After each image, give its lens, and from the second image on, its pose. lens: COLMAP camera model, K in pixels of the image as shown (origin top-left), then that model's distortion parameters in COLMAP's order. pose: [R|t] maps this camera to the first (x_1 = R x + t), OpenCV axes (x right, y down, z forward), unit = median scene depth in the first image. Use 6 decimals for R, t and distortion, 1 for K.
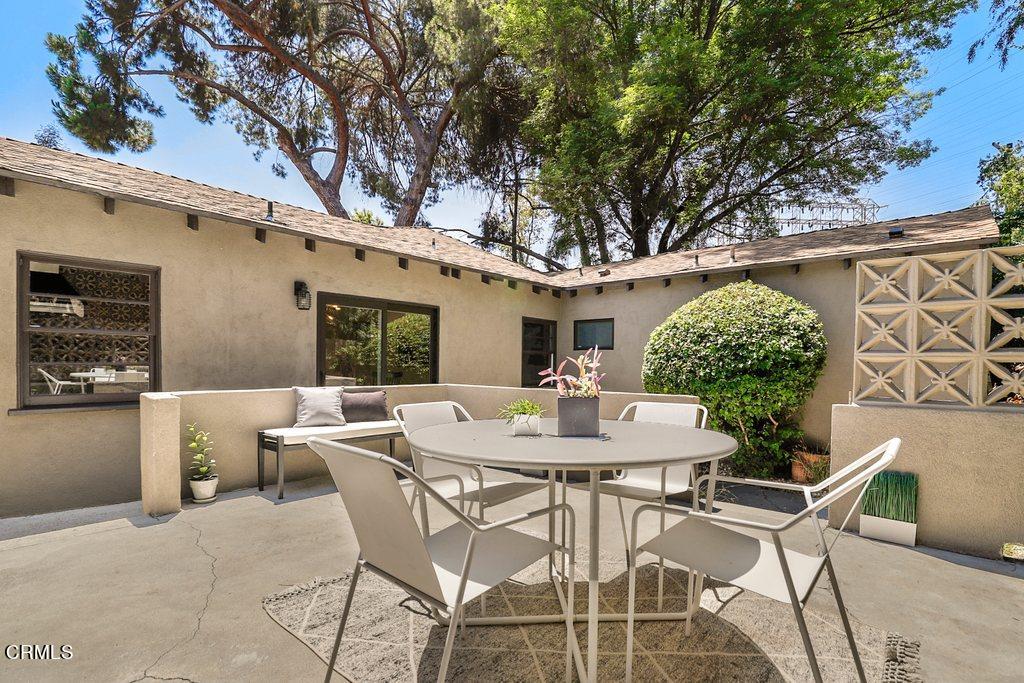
lens RADIAL K [[477.9, 0, 519.9], [0, 477.9, 341.3], [0, 0, 1]] dist [-0.034136, 0.010581]
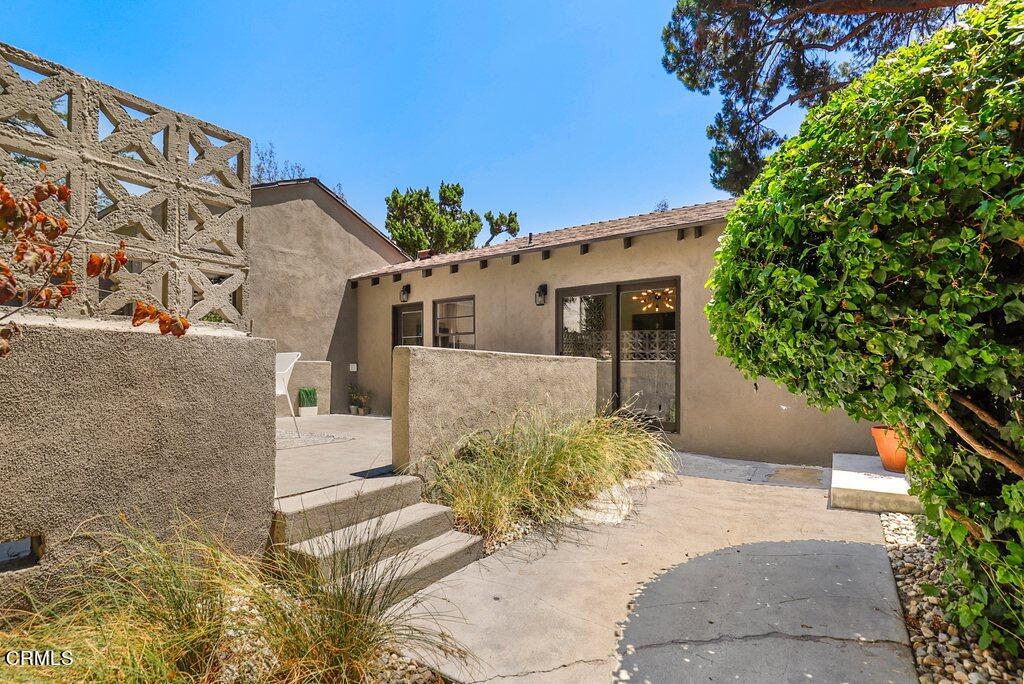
lens RADIAL K [[477.9, 0, 519.9], [0, 477.9, 341.8], [0, 0, 1]] dist [-0.034136, 0.010581]
pose [[0.124730, -0.068868, -0.989798, 1.000213], [0.046555, 0.996896, -0.063495, 0.137298], [0.991098, -0.038160, 0.127549, 0.916993]]
